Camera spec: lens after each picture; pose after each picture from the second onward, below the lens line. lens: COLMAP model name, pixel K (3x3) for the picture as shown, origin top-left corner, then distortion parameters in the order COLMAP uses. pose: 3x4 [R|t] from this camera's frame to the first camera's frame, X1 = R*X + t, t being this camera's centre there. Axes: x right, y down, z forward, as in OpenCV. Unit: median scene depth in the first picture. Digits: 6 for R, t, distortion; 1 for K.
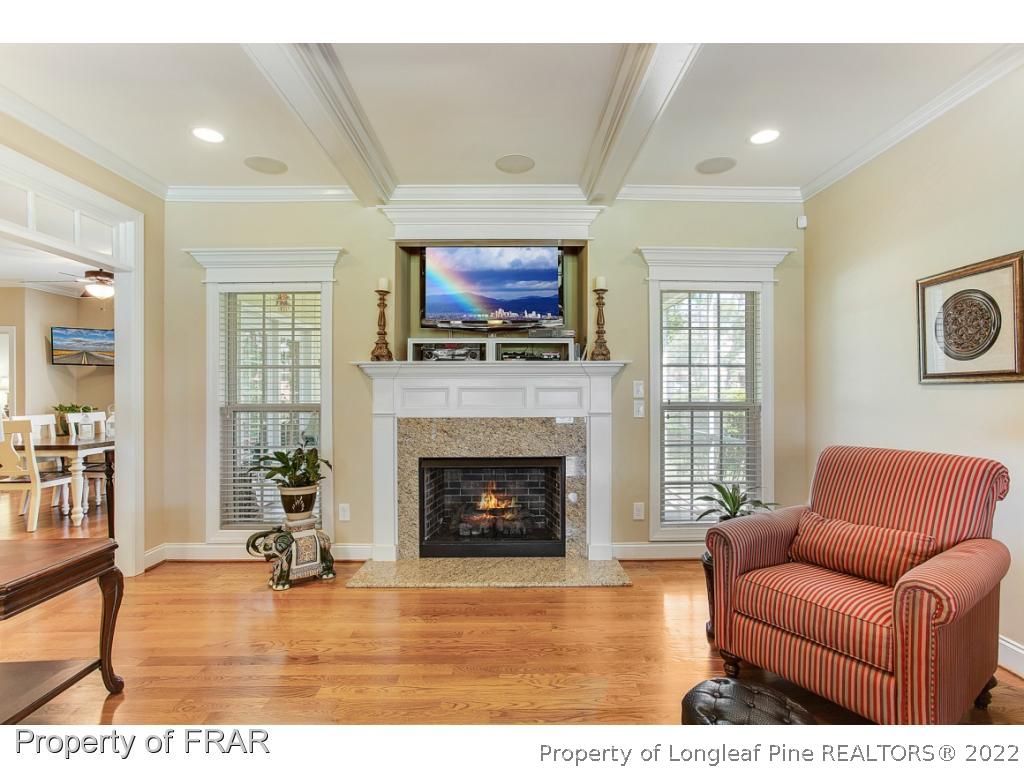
lens RADIAL K [[496.5, 0, 510.0], [0, 496.5, 391.6], [0, 0, 1]] dist [-0.064417, 0.041974]
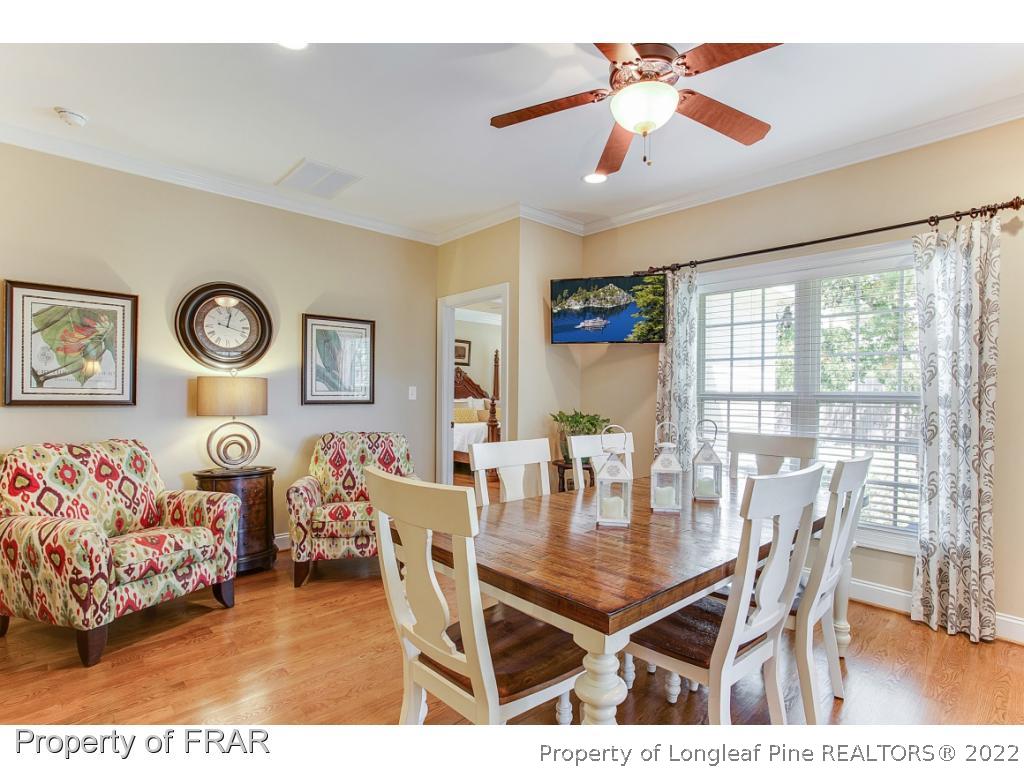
lens RADIAL K [[518.1, 0, 529.1], [0, 518.1, 388.6], [0, 0, 1]] dist [-0.059843, 0.050908]
pose [[0.688988, 0.000579, -0.724773, -0.941886], [-0.012765, 0.999854, -0.011336, 0.014215], [0.724661, 0.017062, 0.688895, 1.017740]]
